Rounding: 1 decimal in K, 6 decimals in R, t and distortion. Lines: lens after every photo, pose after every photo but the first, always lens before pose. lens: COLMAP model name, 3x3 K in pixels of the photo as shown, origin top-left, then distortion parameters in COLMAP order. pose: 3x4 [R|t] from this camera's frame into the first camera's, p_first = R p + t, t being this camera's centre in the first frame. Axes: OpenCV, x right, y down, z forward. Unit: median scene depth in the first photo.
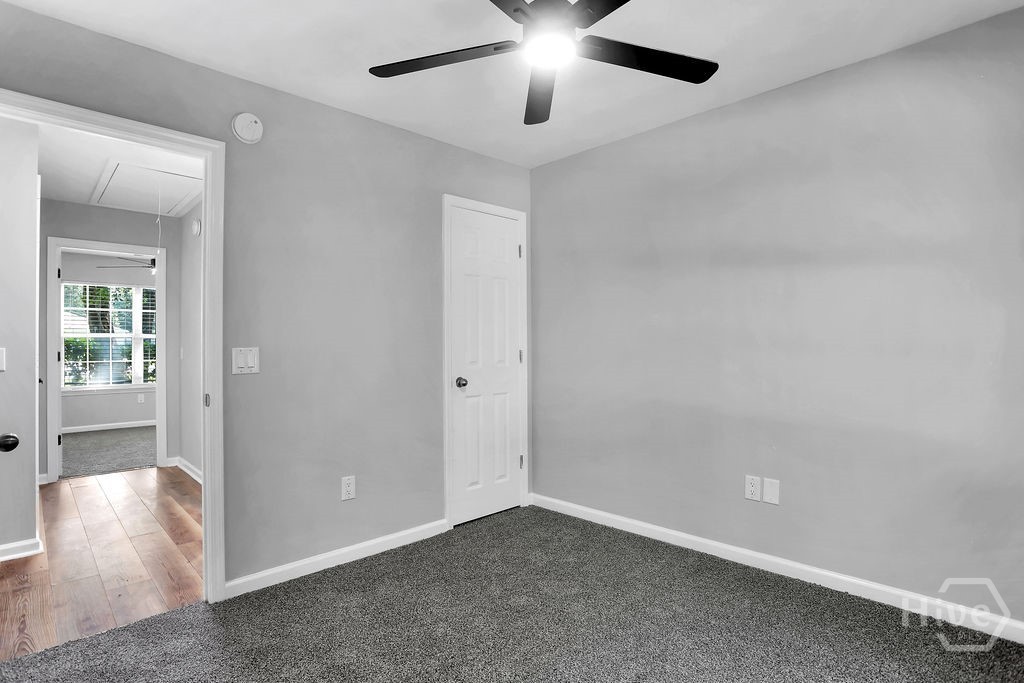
lens RADIAL K [[519.6, 0, 509.7], [0, 519.6, 344.5], [0, 0, 1]] dist [-0.054480, 0.017562]
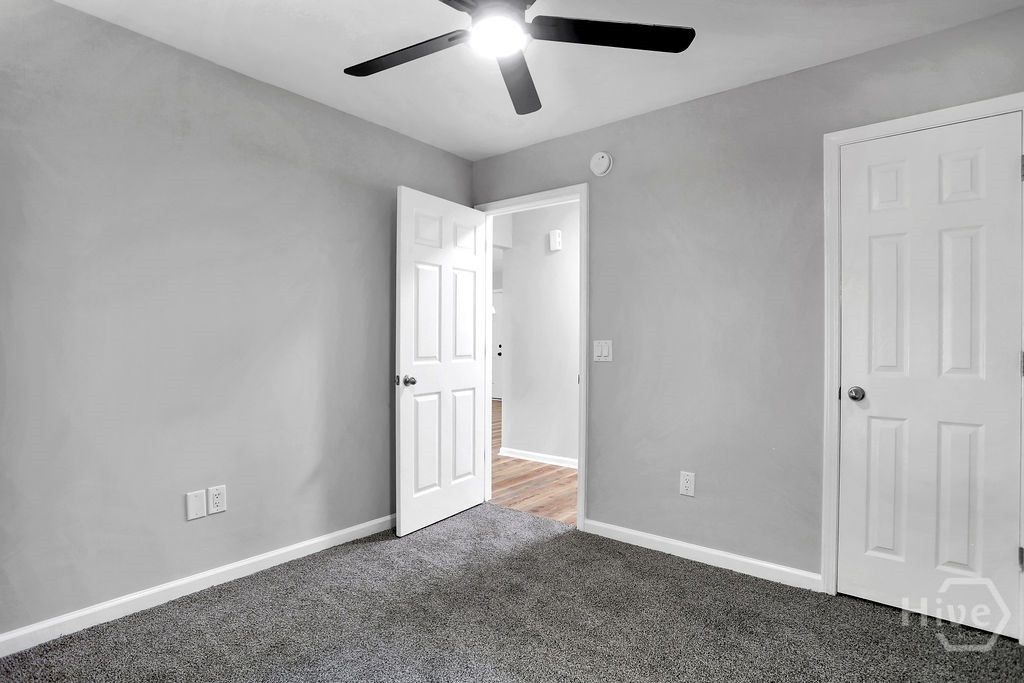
lens RADIAL K [[519.6, 0, 519.2], [0, 519.6, 343.4], [0, 0, 1]] dist [-0.054480, 0.017562]
pose [[0.131506, 0.015550, -0.991193, 0.659926], [-0.005696, 0.999872, 0.014930, -0.003896], [0.991299, 0.003683, 0.131578, 0.585715]]
